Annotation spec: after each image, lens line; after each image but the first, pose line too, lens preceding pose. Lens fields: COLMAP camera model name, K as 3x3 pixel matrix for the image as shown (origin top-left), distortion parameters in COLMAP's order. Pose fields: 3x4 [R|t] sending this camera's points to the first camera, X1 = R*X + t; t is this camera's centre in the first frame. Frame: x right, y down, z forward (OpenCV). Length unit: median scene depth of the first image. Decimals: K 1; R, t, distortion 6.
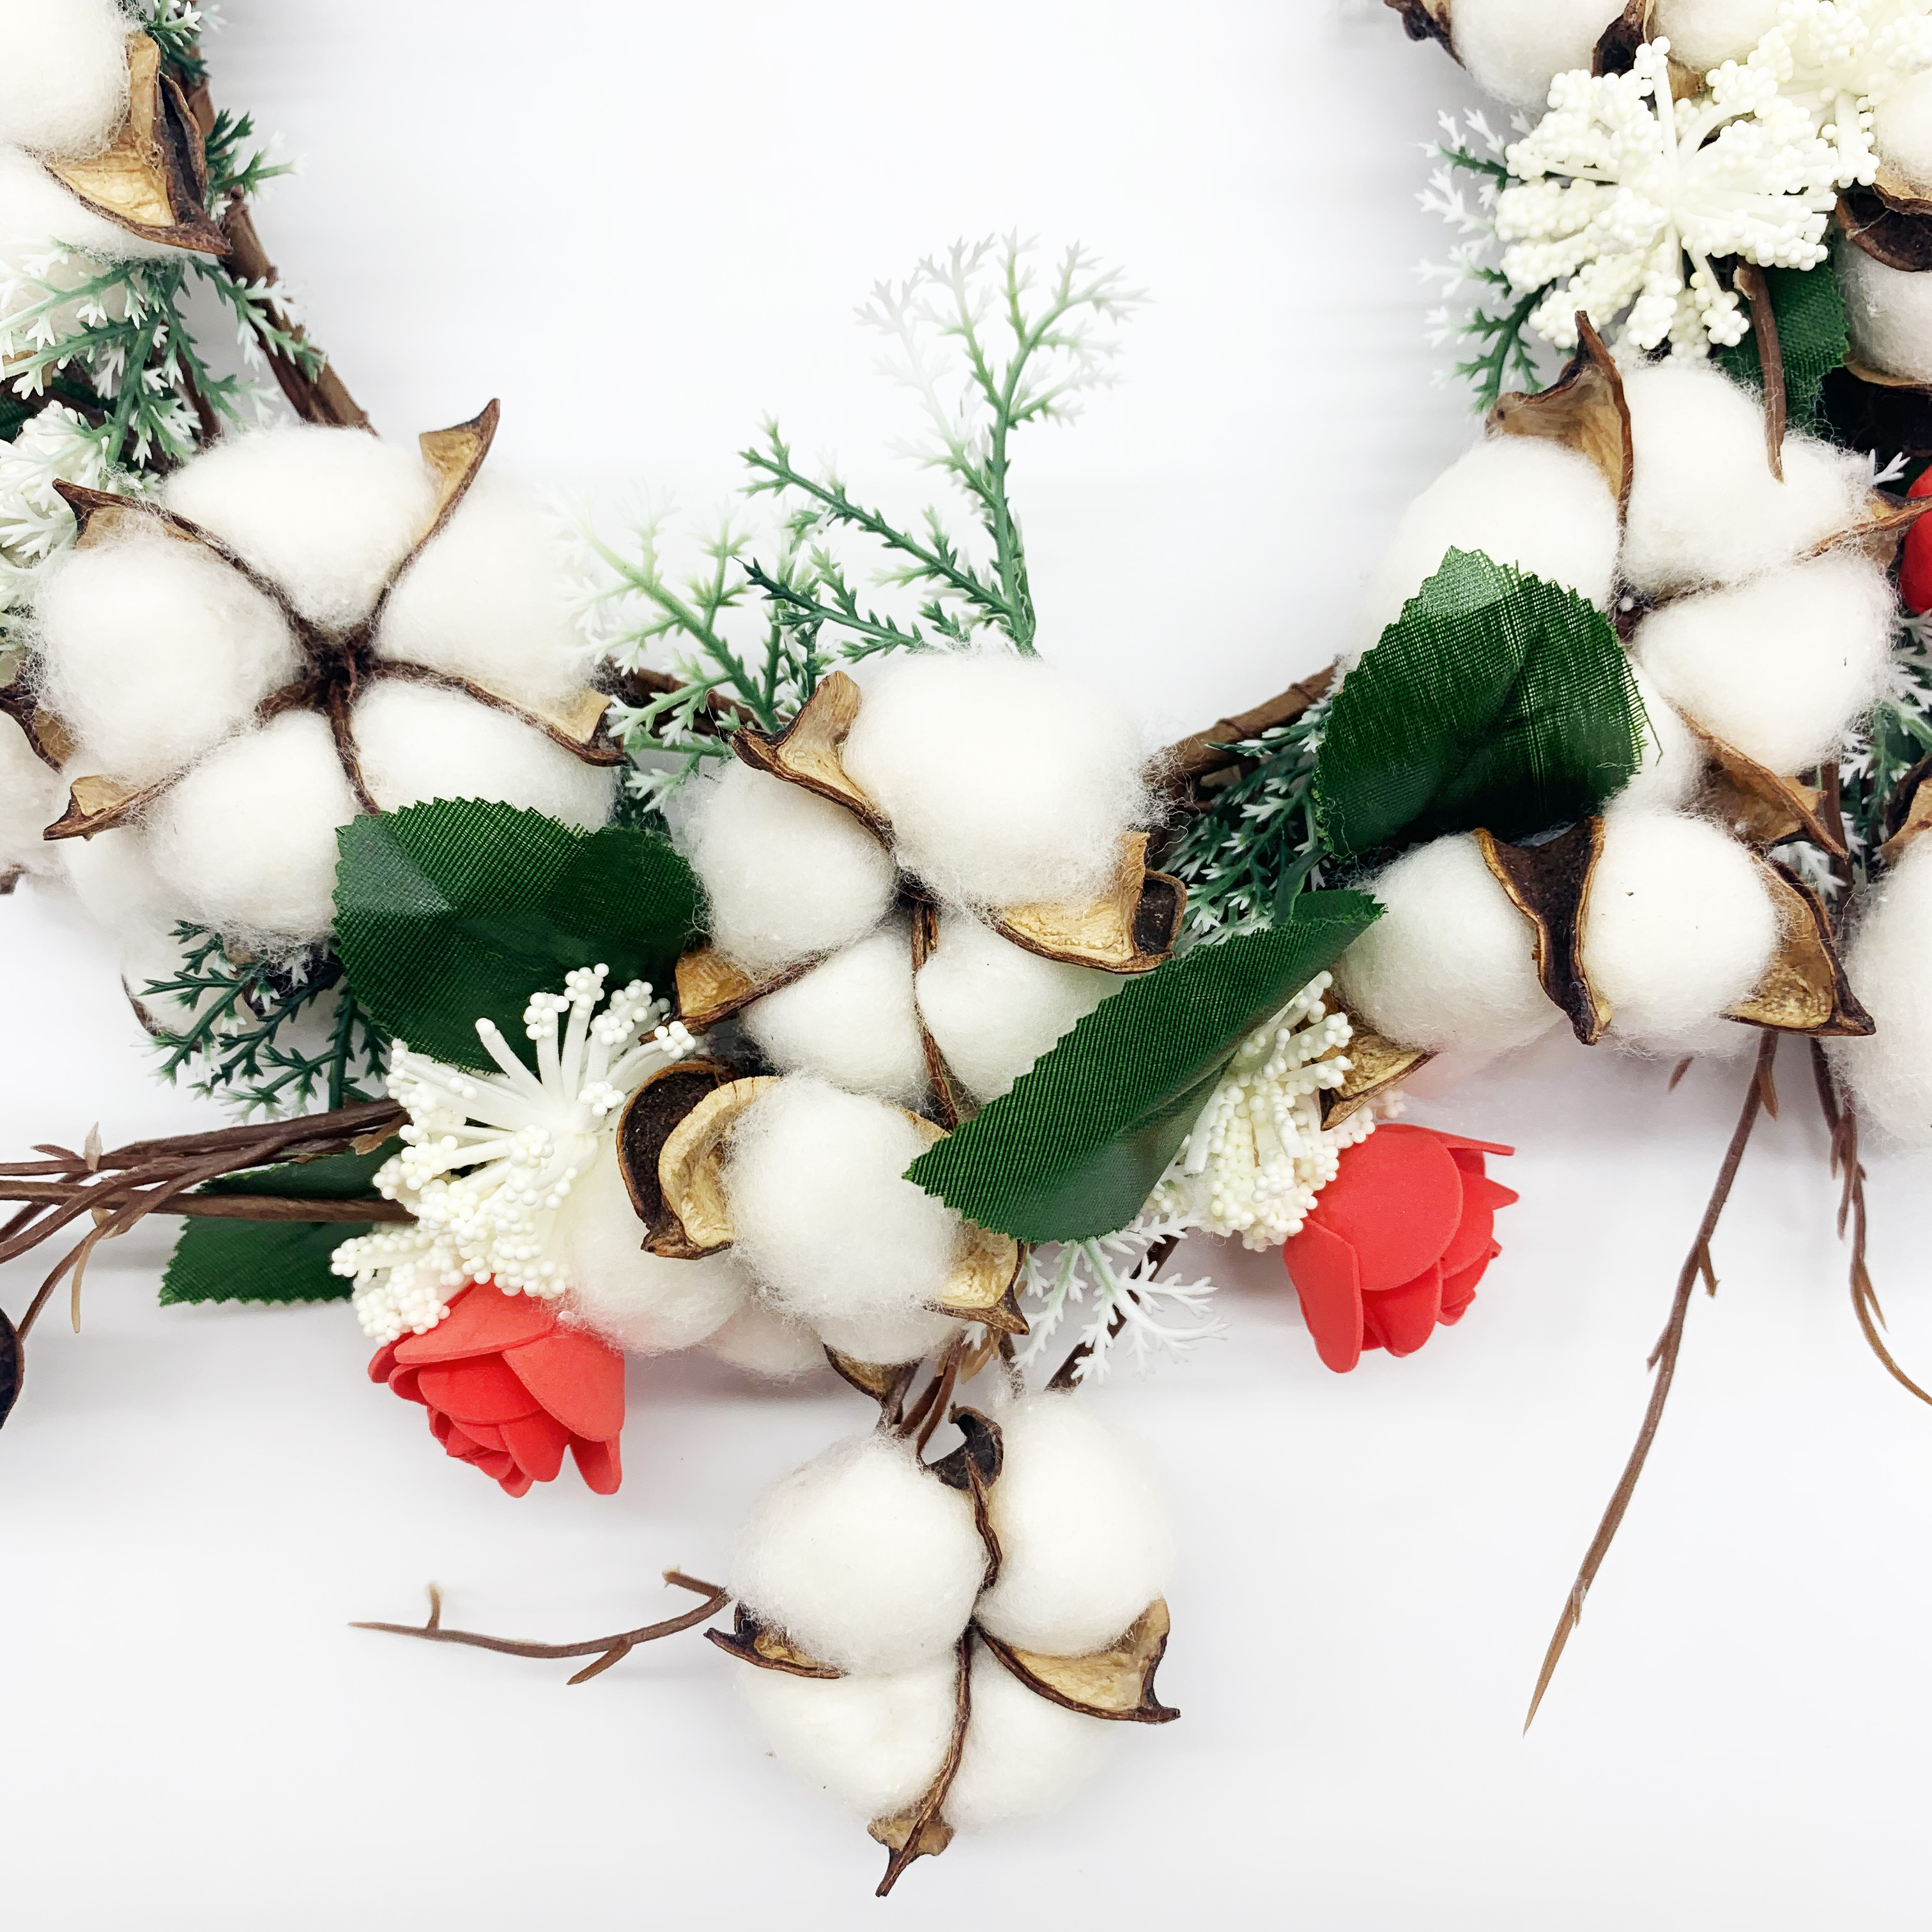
lens RADIAL K [[1936.5, 0, 967.3], [0, 1936.5, 964.7], [0, 0, 1]] dist [0.014037, 0.000000]
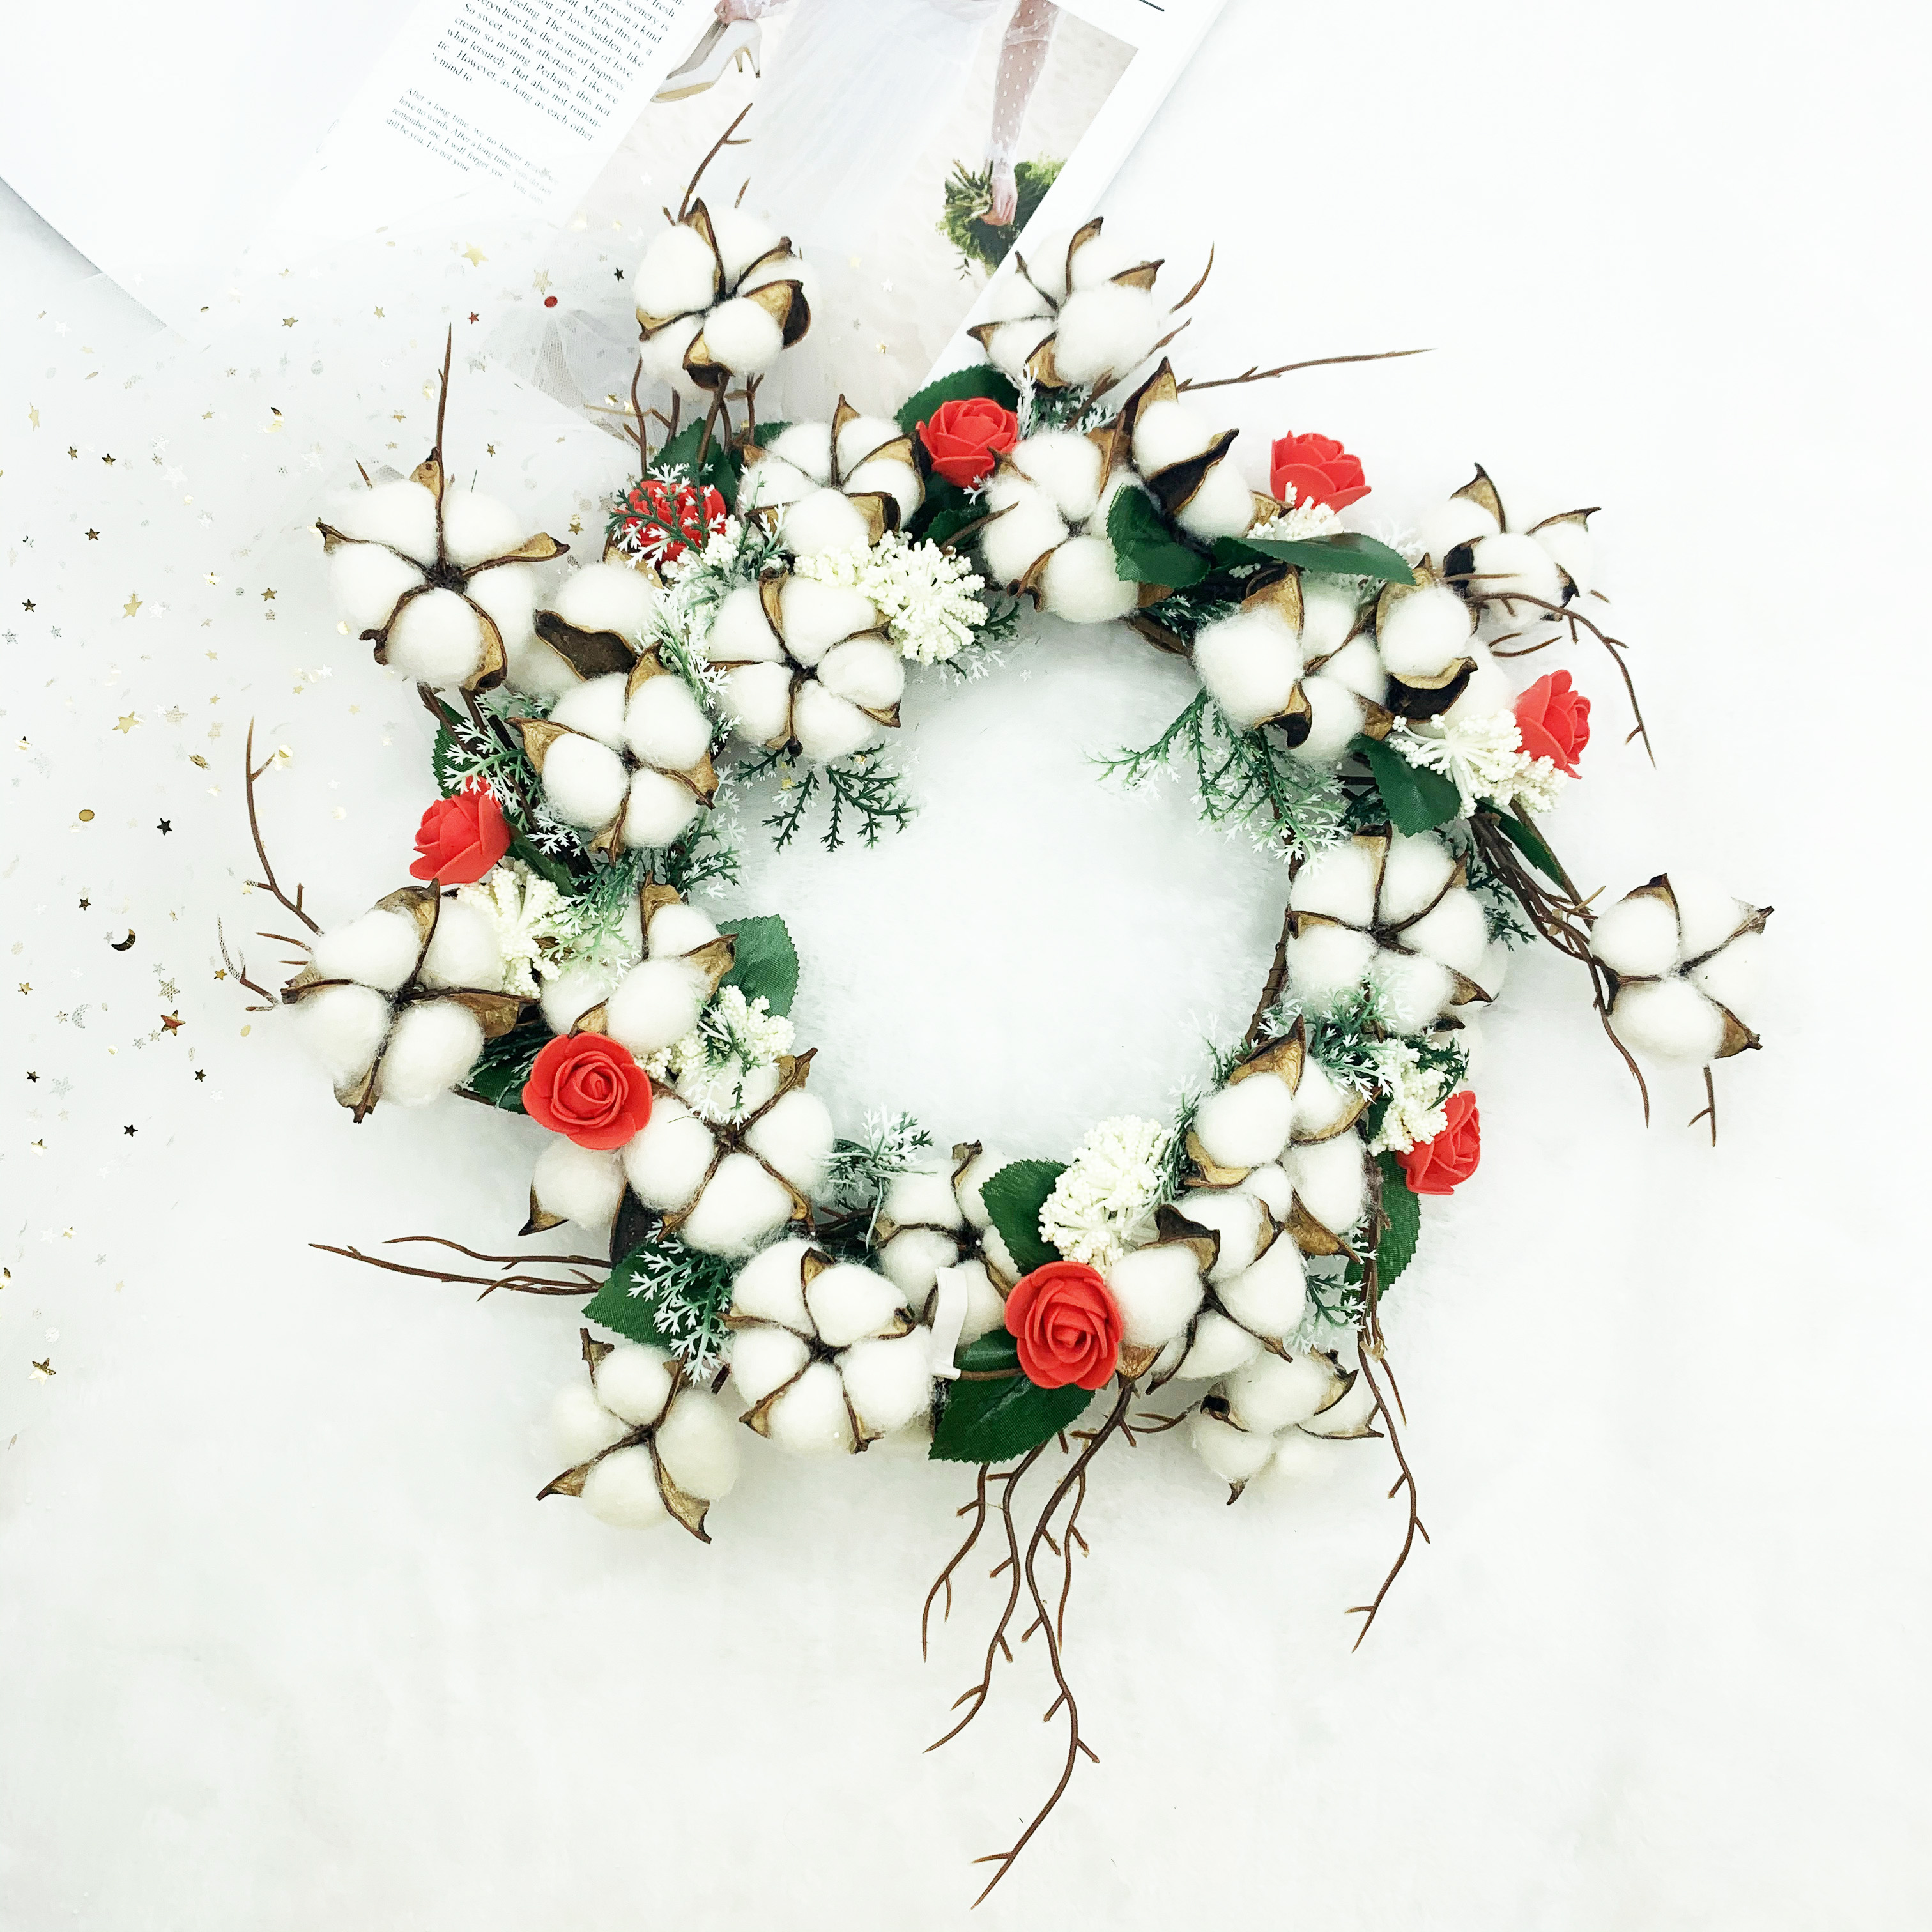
lens RADIAL K [[1936.5, 0, 967.8], [0, 1936.5, 965.2], [0, 0, 1]] dist [0.014037, 0.000000]
pose [[-0.574610, -0.810530, 0.113425, -0.380955], [0.818104, -0.564944, 0.107441, -0.919754], [-0.023006, 0.154530, 0.987720, -1.567040]]
